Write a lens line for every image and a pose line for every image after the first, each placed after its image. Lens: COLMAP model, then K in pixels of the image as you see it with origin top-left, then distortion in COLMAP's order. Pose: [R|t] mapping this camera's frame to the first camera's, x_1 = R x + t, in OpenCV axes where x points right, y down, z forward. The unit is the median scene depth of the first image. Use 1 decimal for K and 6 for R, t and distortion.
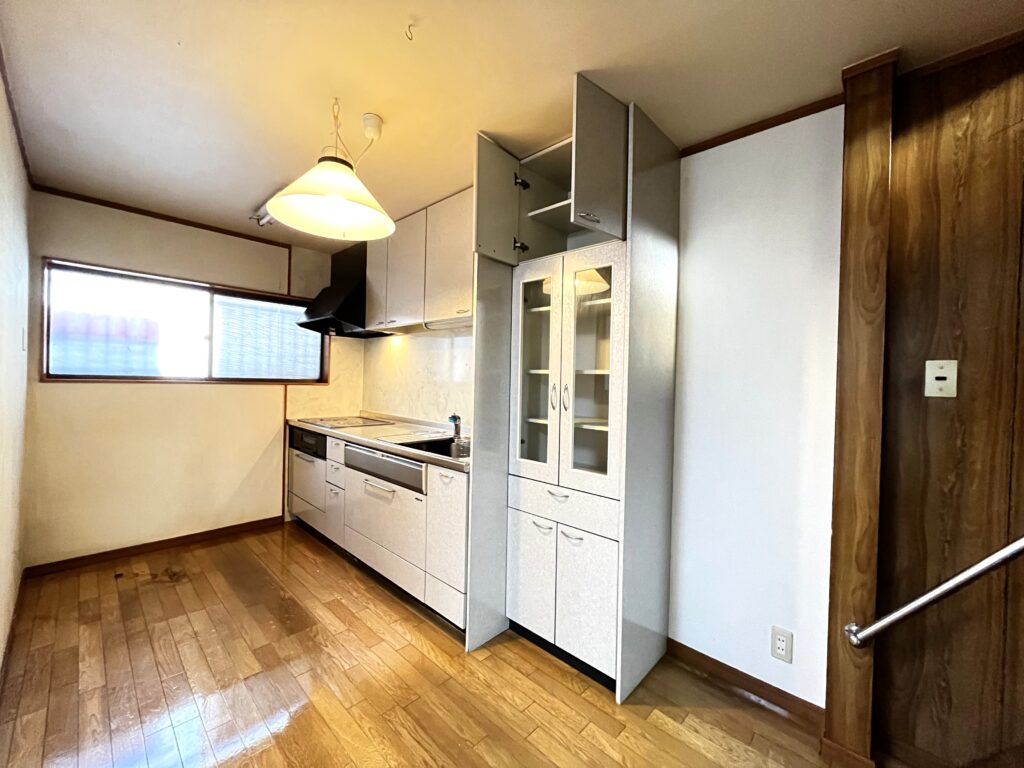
lens RADIAL K [[410.6, 0, 509.2], [0, 410.6, 383.3], [0, 0, 1]] dist [-0.003646, 0.000589]
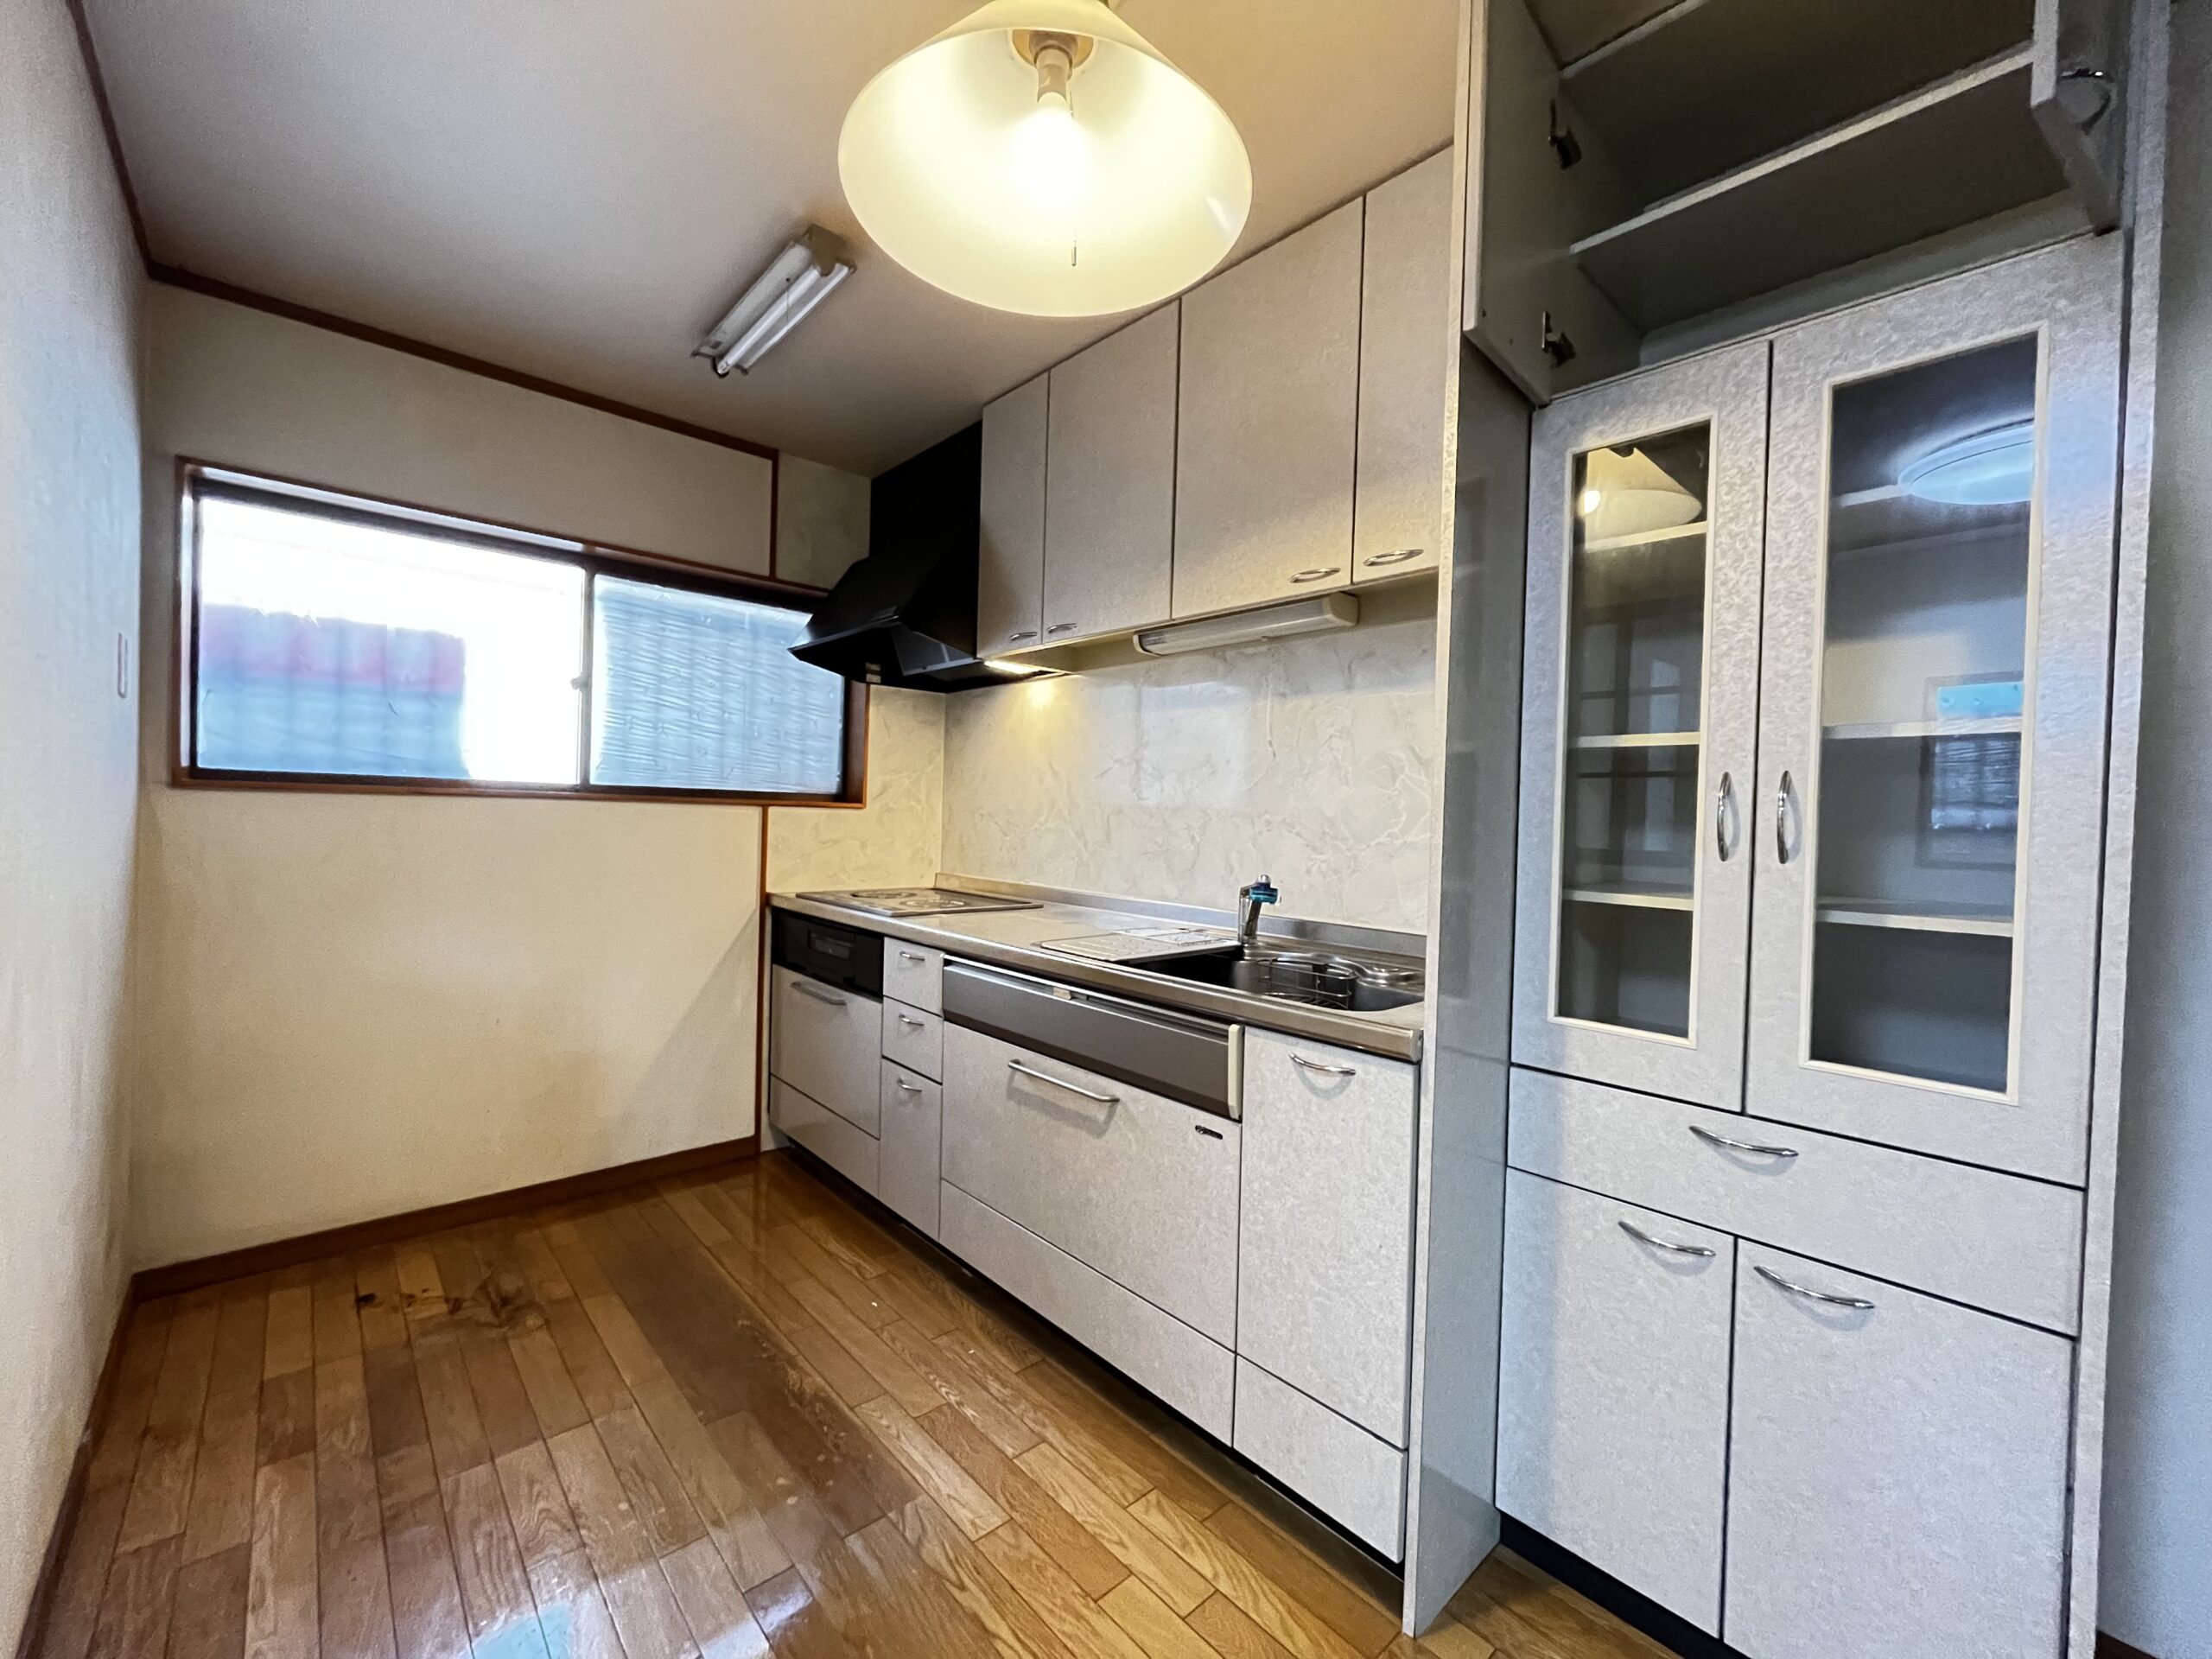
lens RADIAL K [[887.0, 0, 1102.1], [0, 887.0, 828.3], [0, 0, 1]] dist [-0.003646, 0.000589]
pose [[0.997352, 0.003396, -0.072647, -0.282902], [-0.003109, 0.999987, 0.004067, 0.038322], [0.072659, -0.003830, 0.997349, 0.308392]]
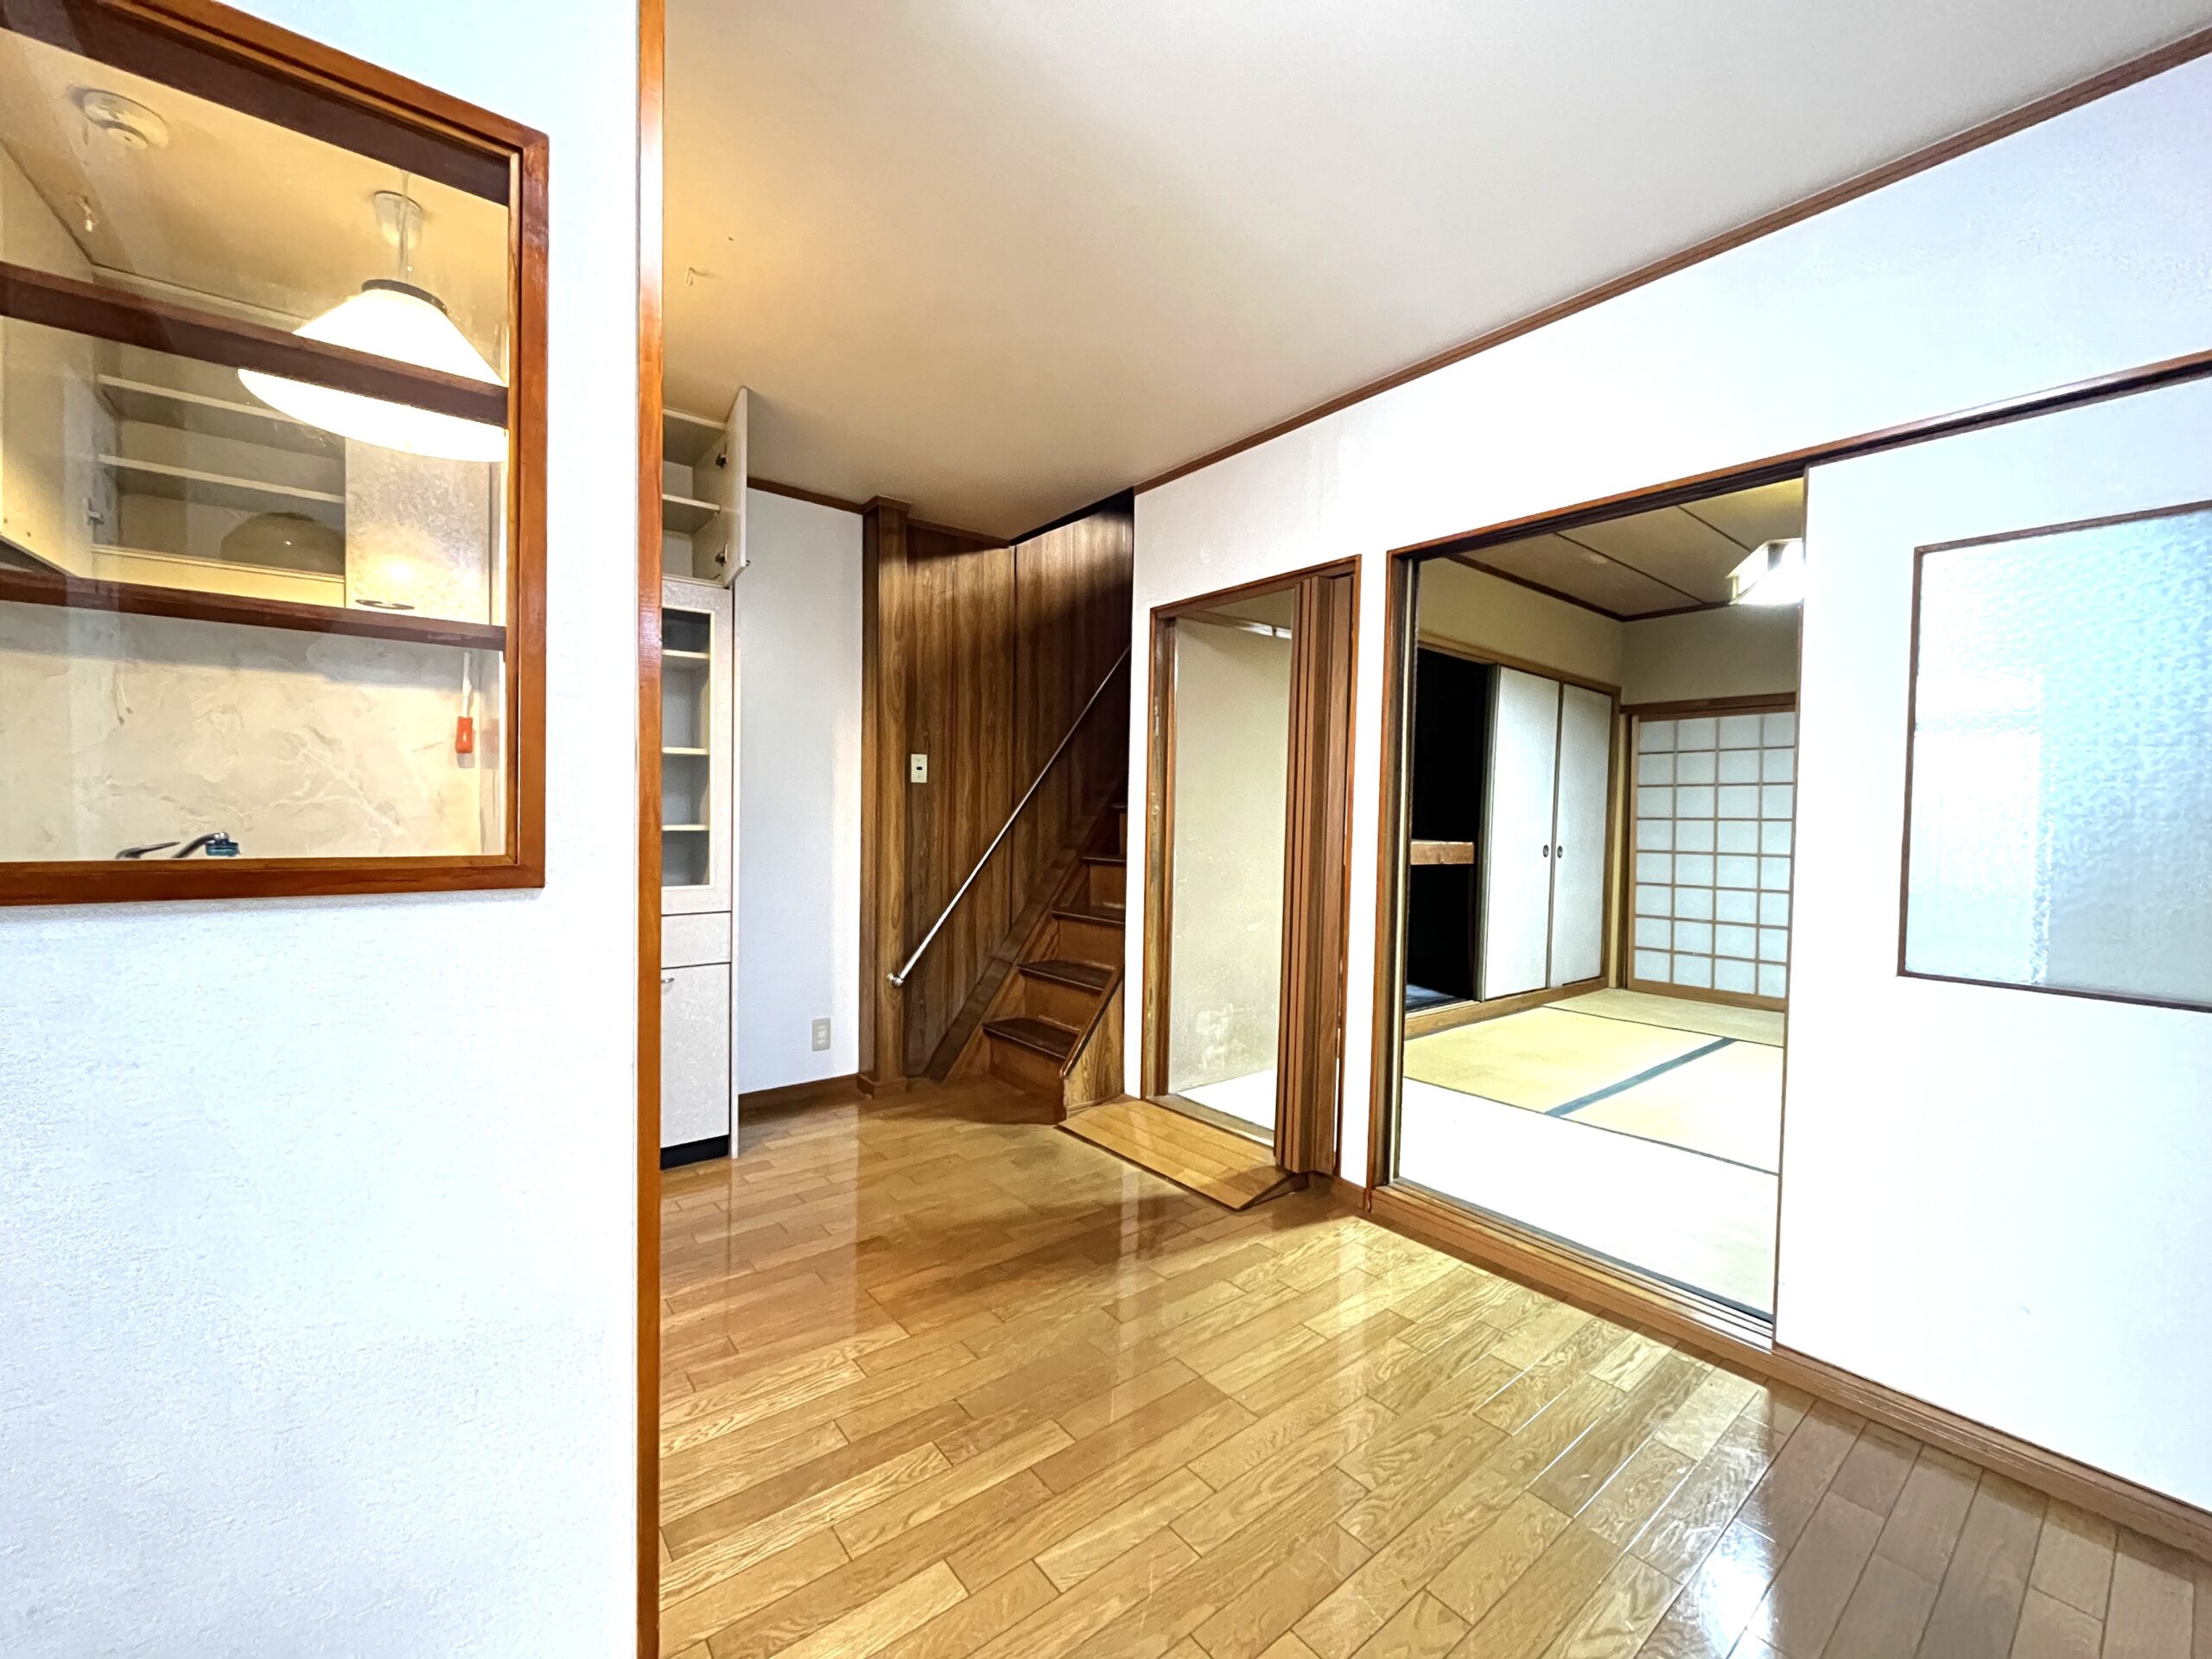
lens RADIAL K [[887.0, 0, 1100.6], [0, 887.0, 829.2], [0, 0, 1]] dist [-0.003646, 0.000589]
pose [[0.141105, -0.042021, 0.989102, -1.129433], [0.002256, 0.999110, 0.042124, 0.043857], [-0.989992, -0.003712, 0.141074, 0.024076]]
